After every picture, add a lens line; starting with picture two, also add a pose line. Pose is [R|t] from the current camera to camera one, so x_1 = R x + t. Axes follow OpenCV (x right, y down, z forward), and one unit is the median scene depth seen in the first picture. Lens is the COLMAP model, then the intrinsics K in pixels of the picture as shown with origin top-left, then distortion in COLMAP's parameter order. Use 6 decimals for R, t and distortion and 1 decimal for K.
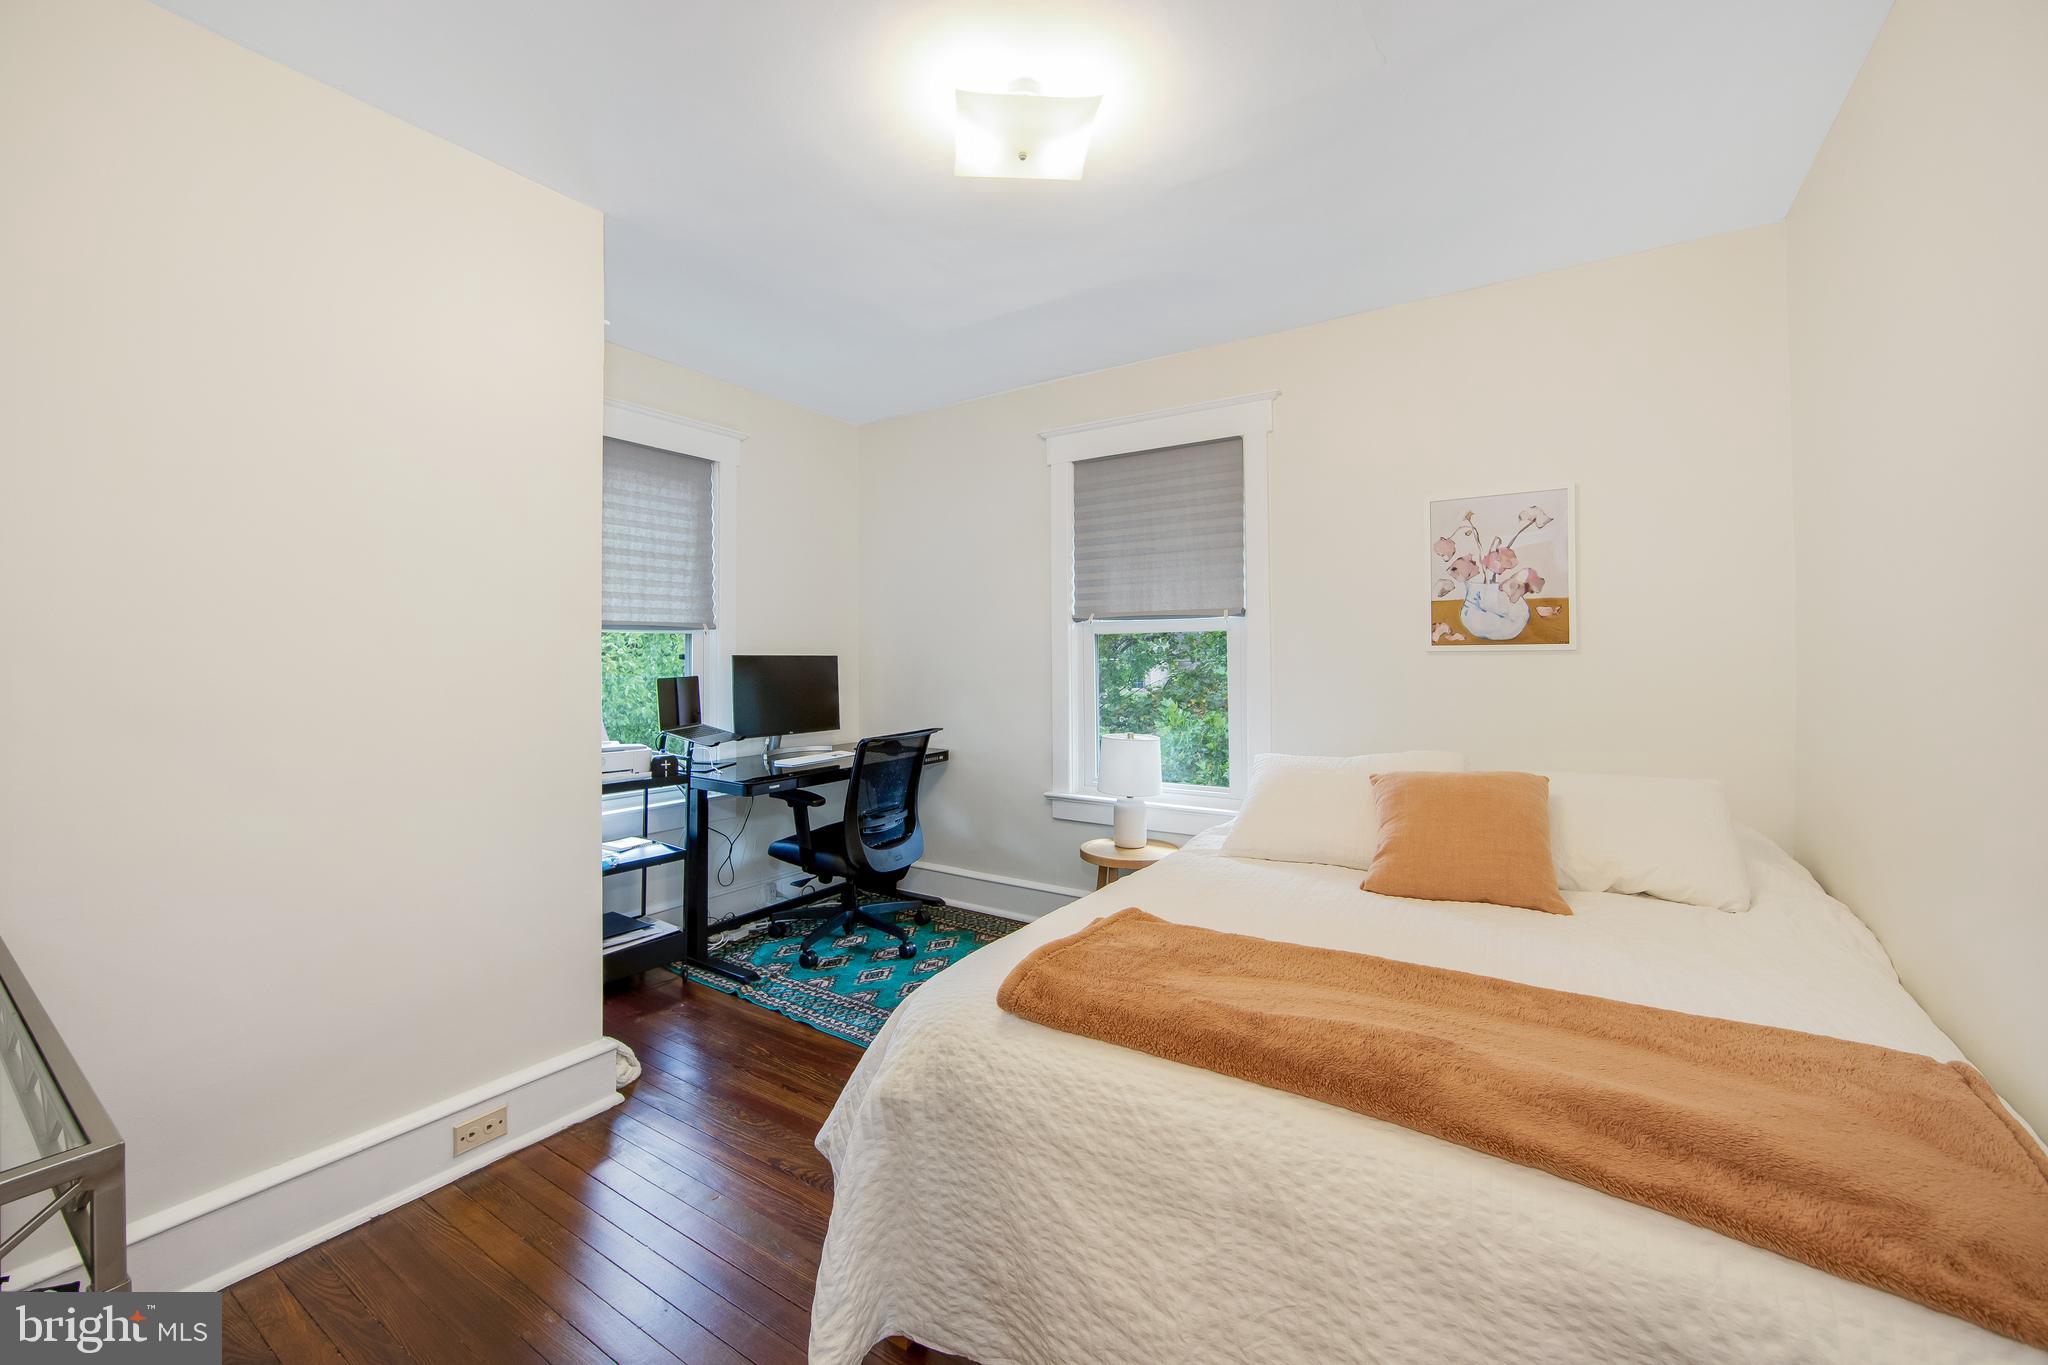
lens RADIAL K [[816.8, 0, 1016.7], [0, 816.8, 685.1], [0, 0, 1]] dist [-0.011547, 0.000302]
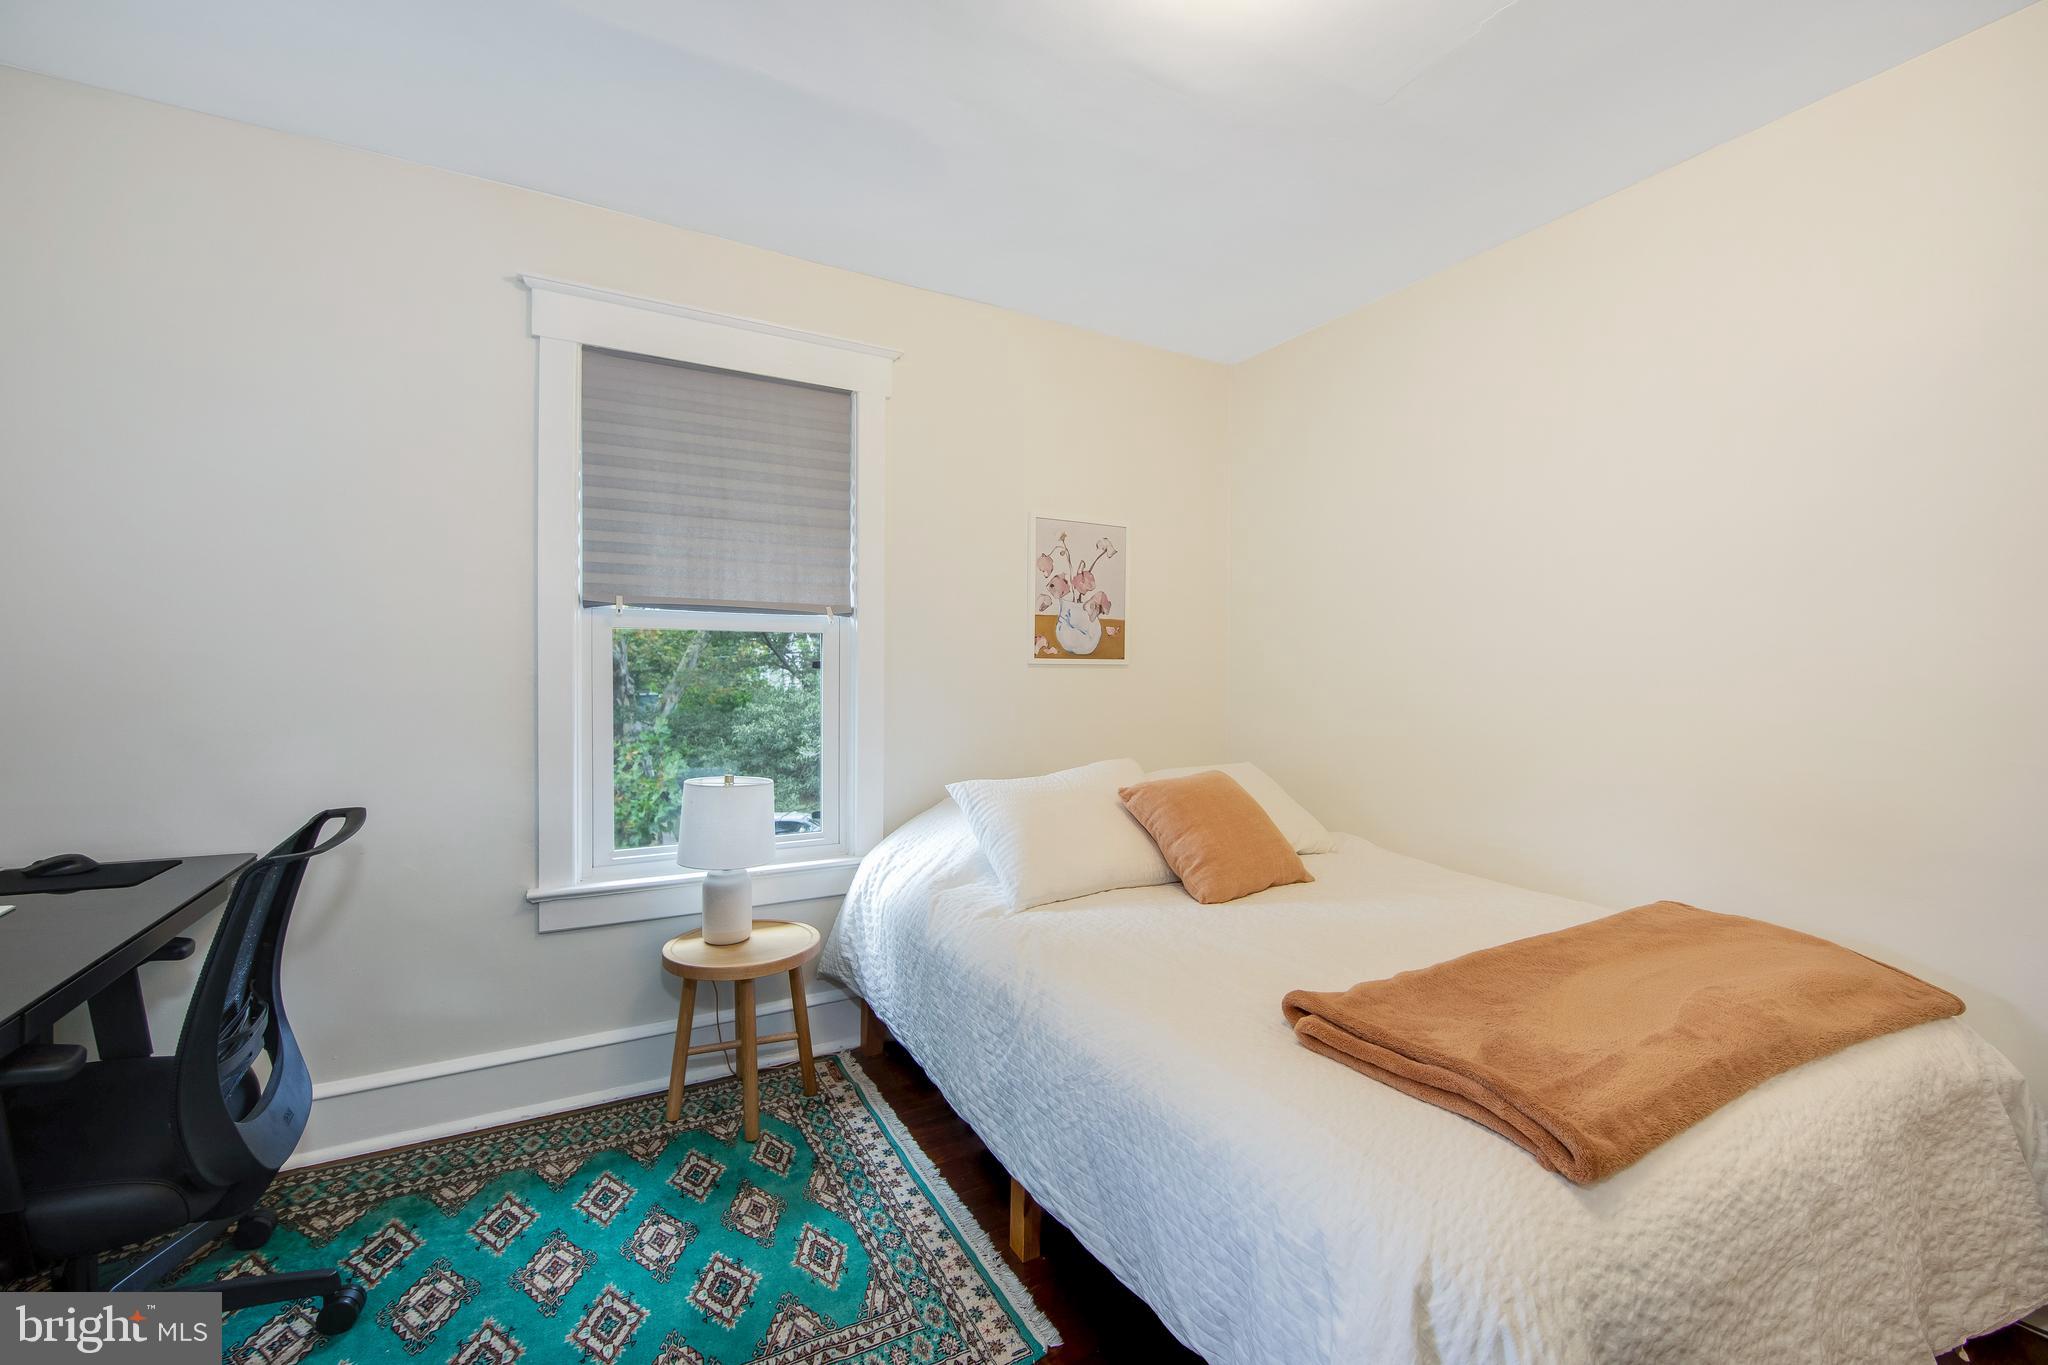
lens RADIAL K [[811.3, 0, 1017.9], [0, 811.3, 704.4], [0, 0, 1]] dist [-0.008416, 0.000077]
pose [[0.469680, -0.027557, 0.882407, -0.401638], [0.021192, 0.999577, 0.019936, -0.011181], [-0.882582, 0.009336, 0.470065, 0.538714]]
